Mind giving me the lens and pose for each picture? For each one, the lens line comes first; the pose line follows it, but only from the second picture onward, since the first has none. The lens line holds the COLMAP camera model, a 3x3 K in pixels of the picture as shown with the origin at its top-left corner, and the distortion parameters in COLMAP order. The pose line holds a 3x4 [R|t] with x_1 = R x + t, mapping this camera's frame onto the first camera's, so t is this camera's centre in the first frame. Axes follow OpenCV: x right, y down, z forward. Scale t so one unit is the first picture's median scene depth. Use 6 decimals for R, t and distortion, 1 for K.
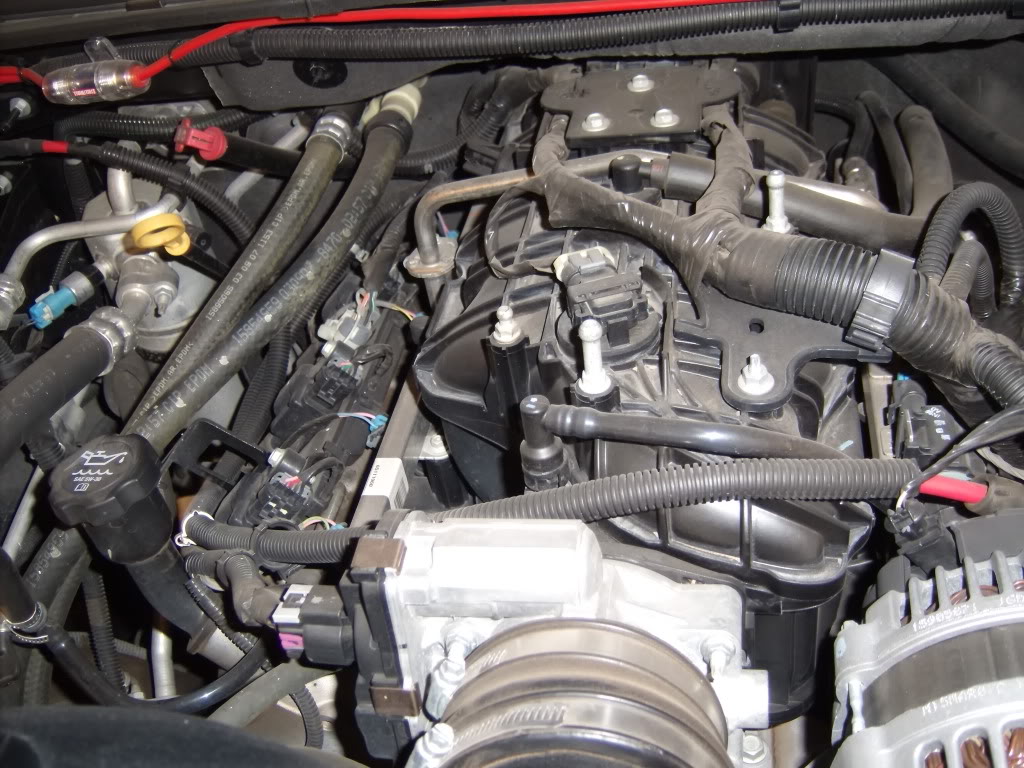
lens RADIAL K [[1039.3, 0, 511.5], [0, 1039.3, 385.2], [0, 0, 1]] dist [-0.099159, 0.000000]
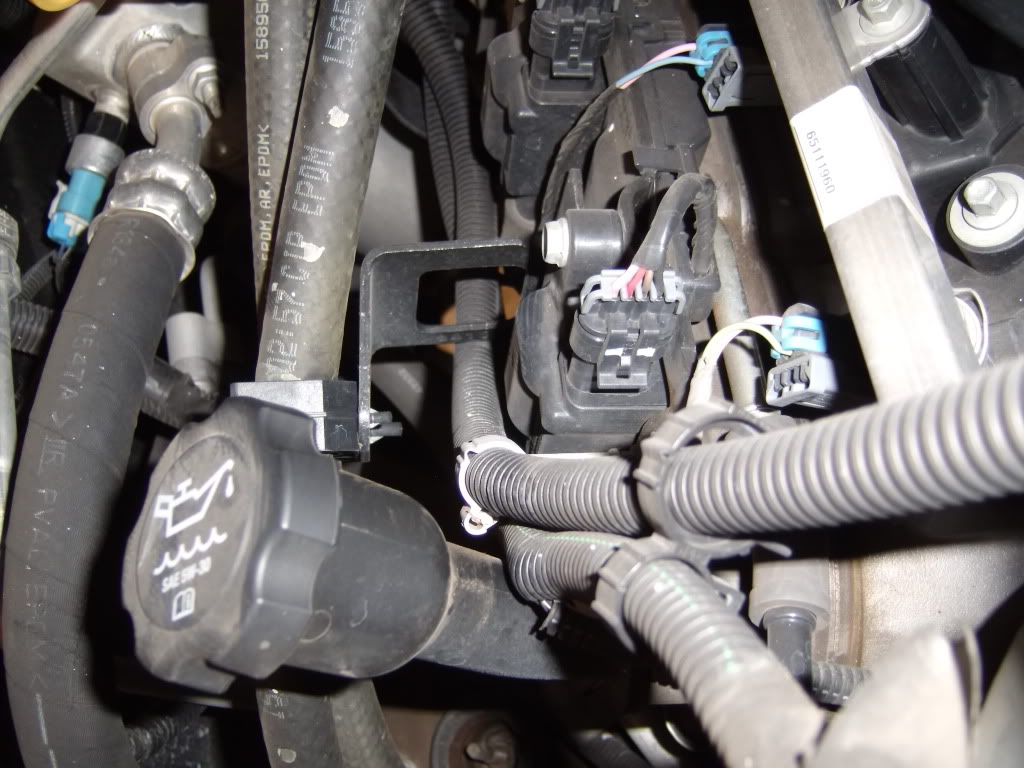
lens RADIAL K [[1039.3, 0, 511.4], [0, 1039.3, 384.2], [0, 0, 1]] dist [-0.099159, 0.000000]
pose [[0.829913, -0.462091, -0.312596, -0.136581], [0.535855, 0.816175, 0.216143, 0.013836], [0.155255, -0.346886, 0.924968, 0.581503]]
